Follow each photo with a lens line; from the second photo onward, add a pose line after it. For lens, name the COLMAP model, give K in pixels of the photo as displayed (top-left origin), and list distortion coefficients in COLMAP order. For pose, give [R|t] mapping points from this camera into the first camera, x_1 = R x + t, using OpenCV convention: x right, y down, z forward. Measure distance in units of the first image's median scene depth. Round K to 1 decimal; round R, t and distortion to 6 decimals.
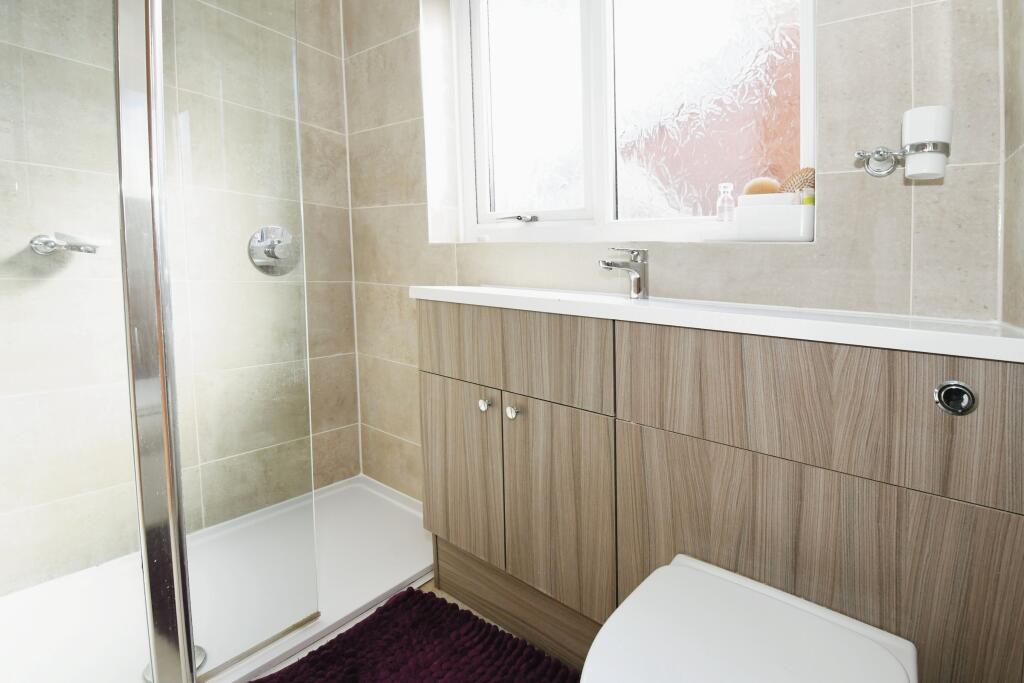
lens RADIAL K [[455.3, 0, 512.0], [0, 455.3, 341.5], [0, 0, 1]] dist [0.022048, -0.022897]
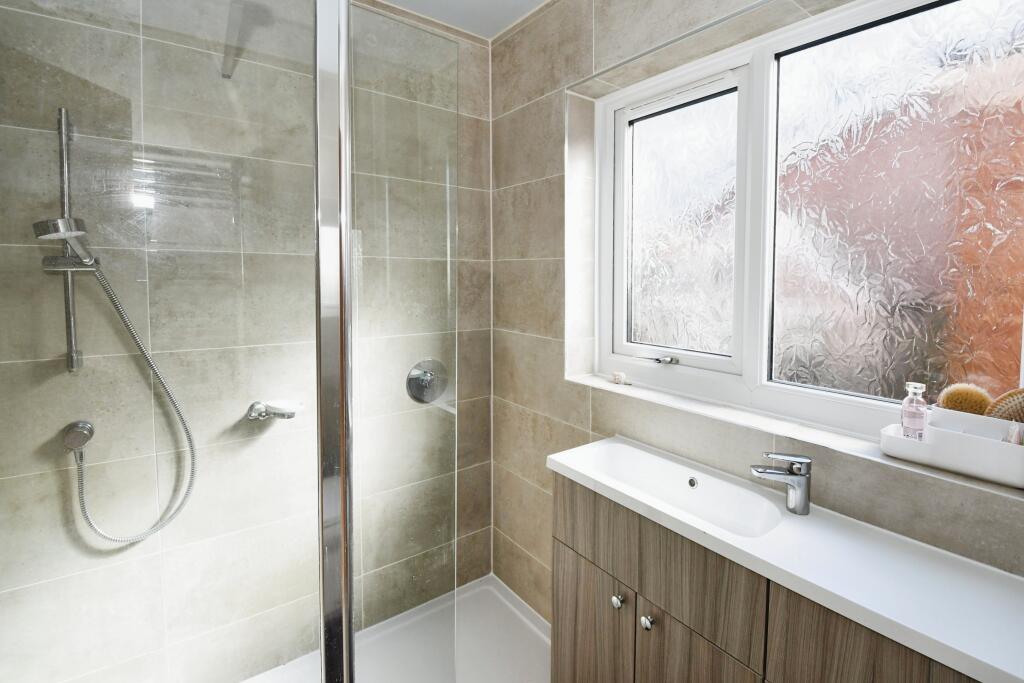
lens RADIAL K [[455.3, 0, 512.0], [0, 455.3, 341.5], [0, 0, 1]] dist [0.022048, -0.022897]
pose [[0.964209, 0.039205, -0.262229, -0.030601], [-0.038502, 0.999228, 0.007823, -0.299991], [0.262333, 0.002553, 0.964974, -0.018321]]
